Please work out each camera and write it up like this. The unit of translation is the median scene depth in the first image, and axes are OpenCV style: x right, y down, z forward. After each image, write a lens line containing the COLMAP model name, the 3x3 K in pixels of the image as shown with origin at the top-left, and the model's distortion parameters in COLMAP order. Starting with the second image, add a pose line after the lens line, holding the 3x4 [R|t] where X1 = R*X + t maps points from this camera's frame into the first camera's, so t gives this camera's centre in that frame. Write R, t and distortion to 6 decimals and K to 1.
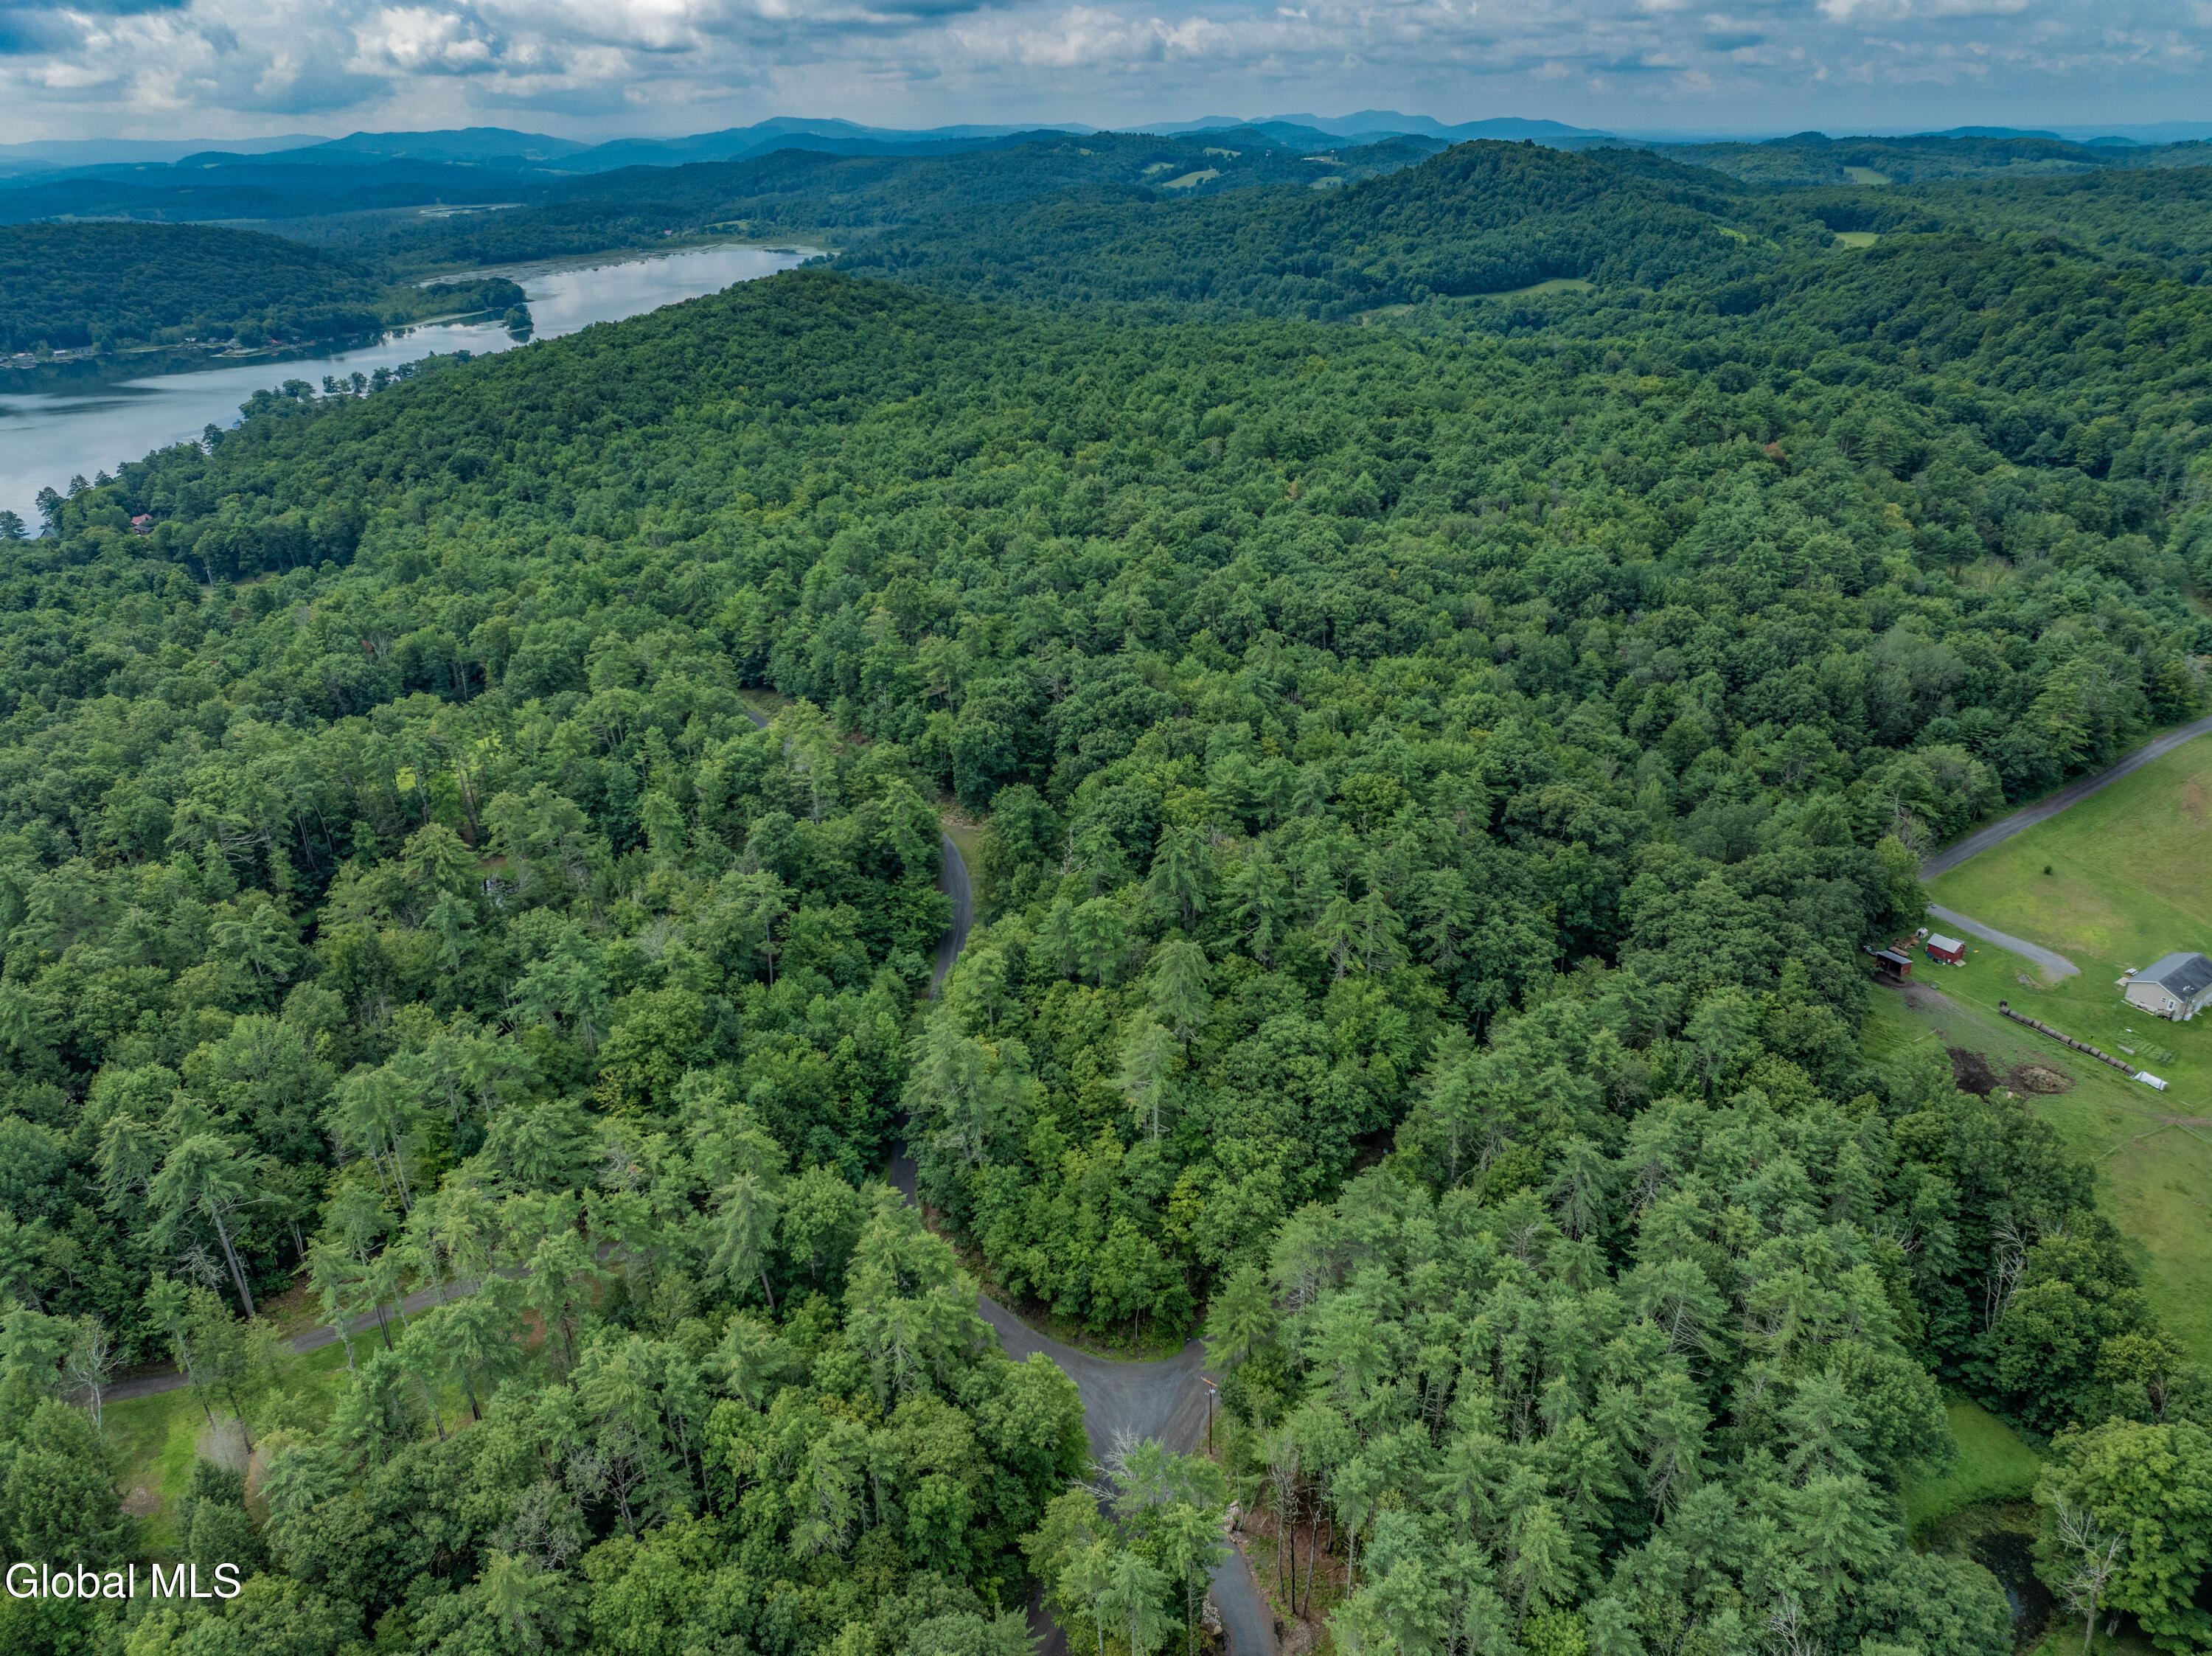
lens RADIAL K [[1551.2, 0, 1113.7], [0, 1551.2, 819.2], [0, 0, 1]] dist [-0.050950, 0.022590]
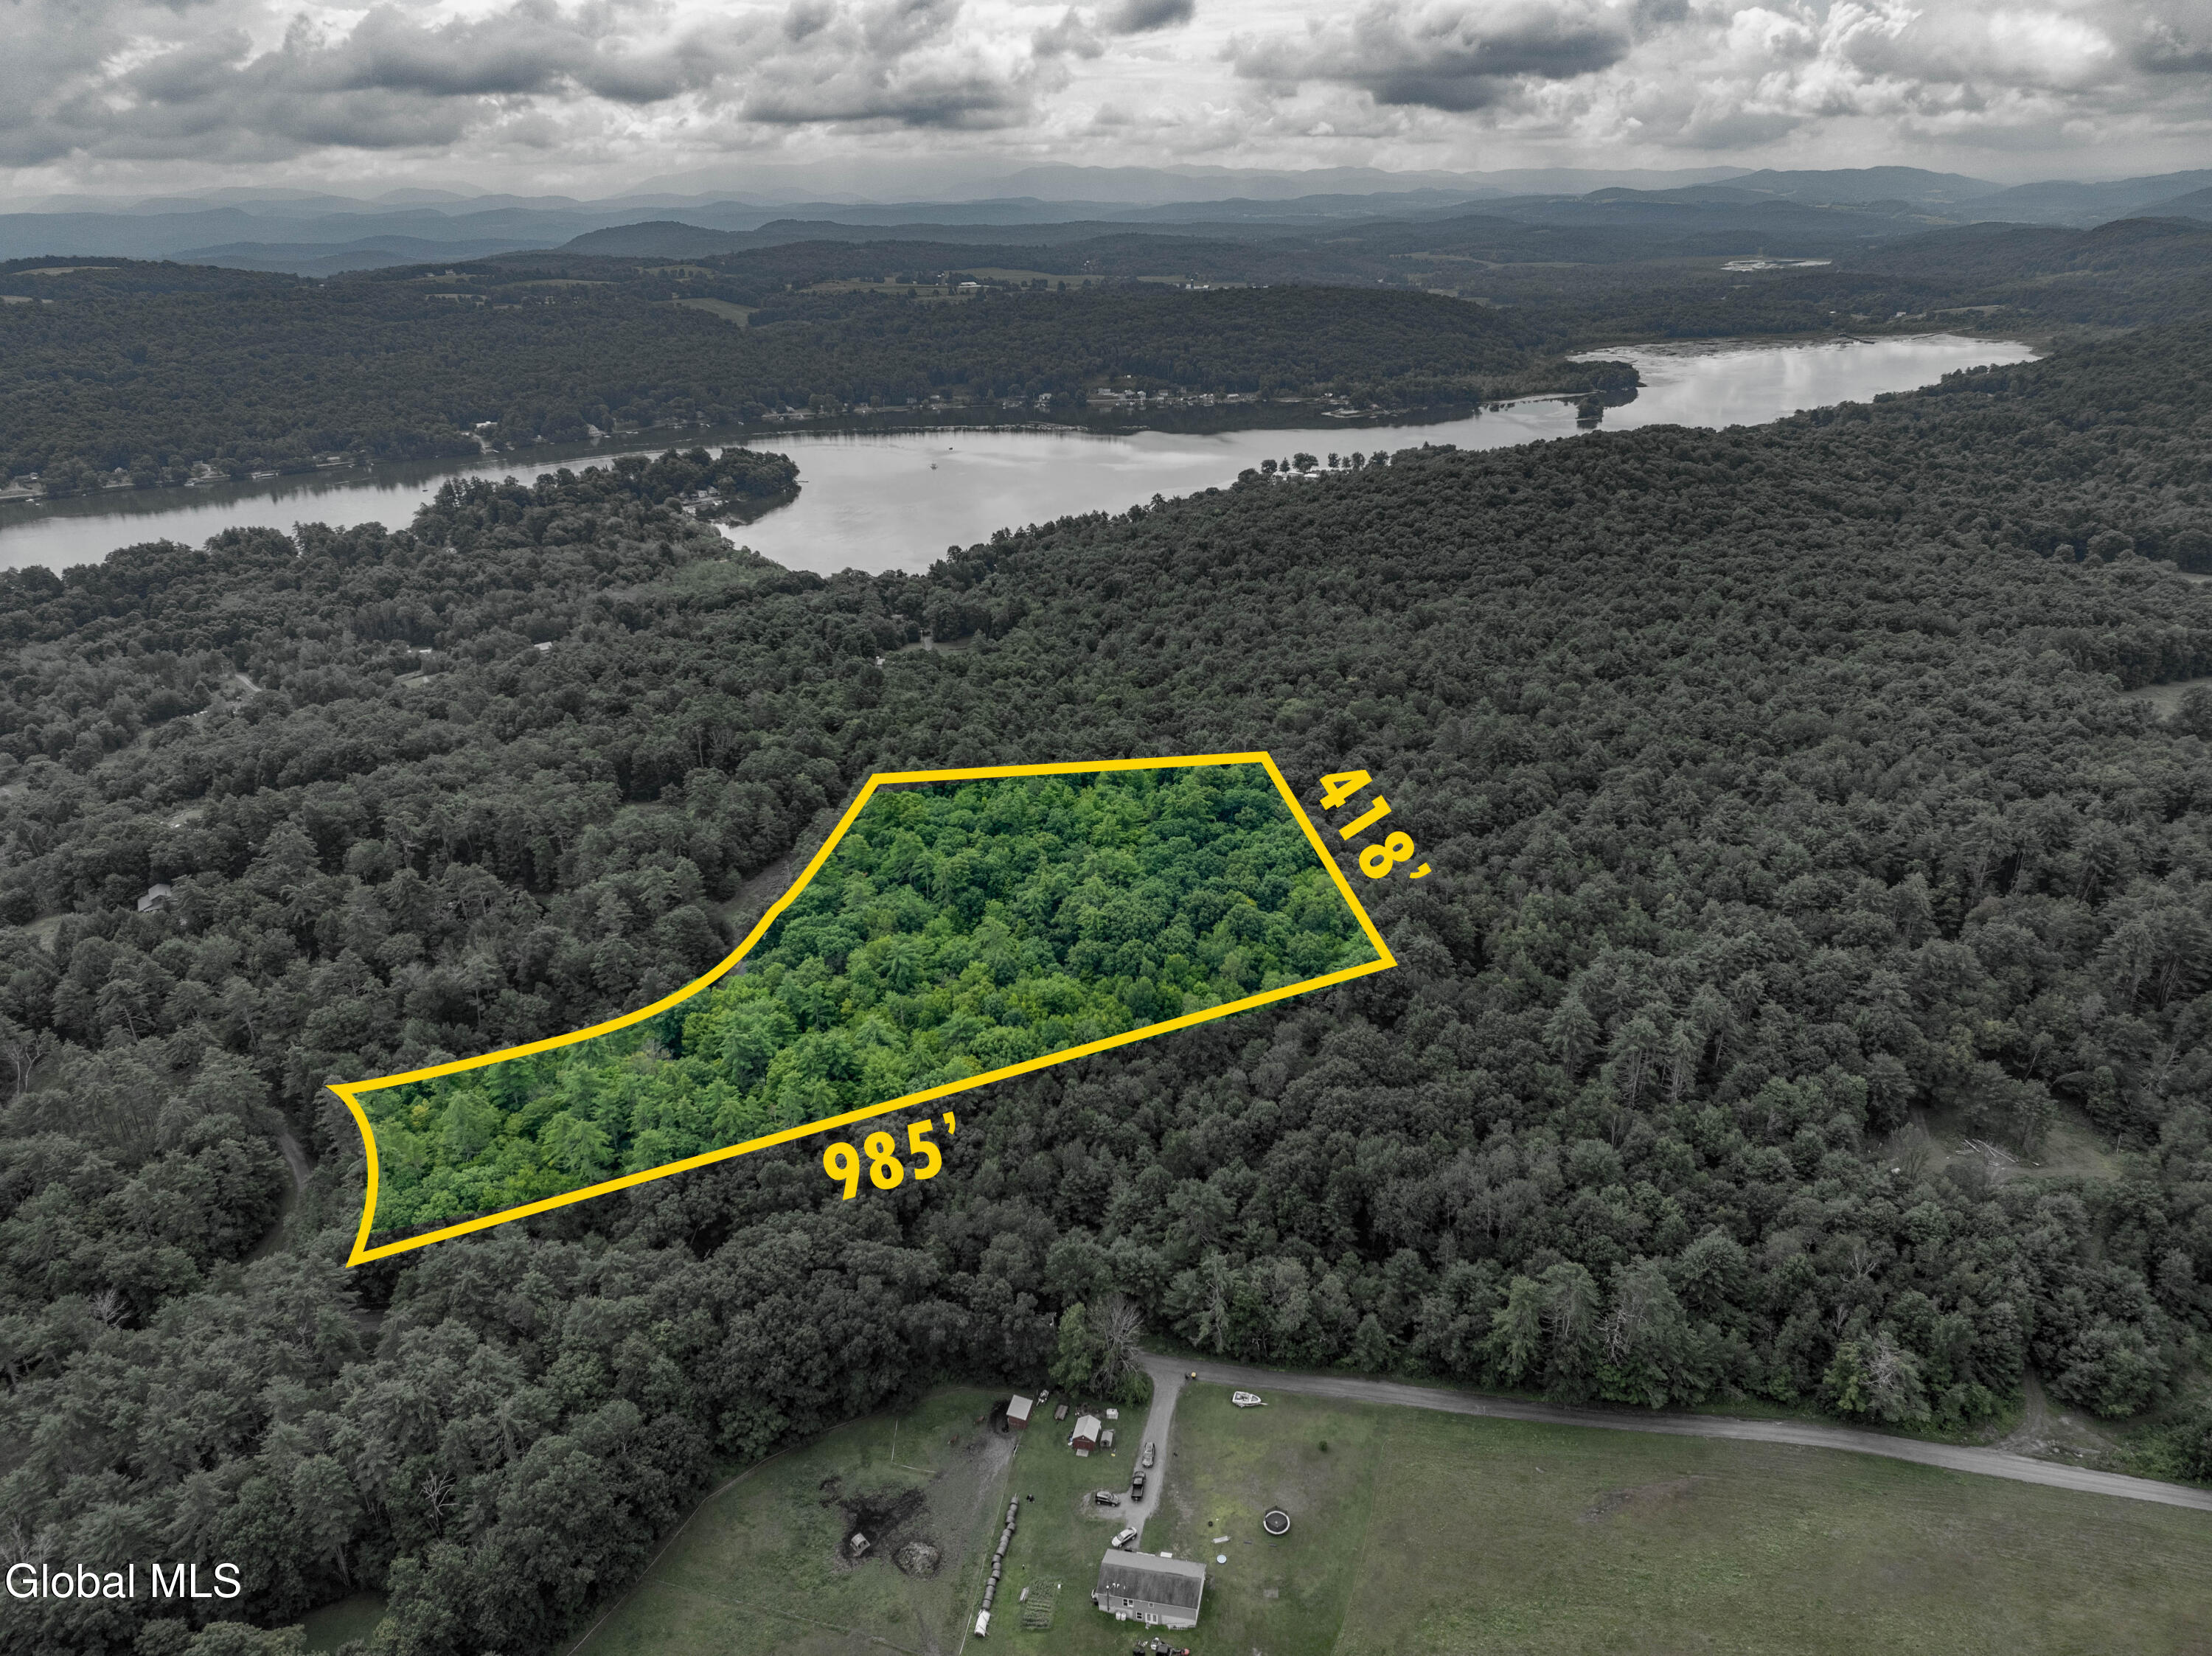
lens RADIAL K [[1560.7, 0, 1118.2], [0, 1560.7, 823.8], [0, 0, 1]] dist [-0.033781, -0.001982]
pose [[0.684943, 0.280949, -0.672250, 1.100723], [-0.291392, 0.951292, 0.100673, -0.393424], [0.667790, 0.126933, 0.733447, 0.211600]]
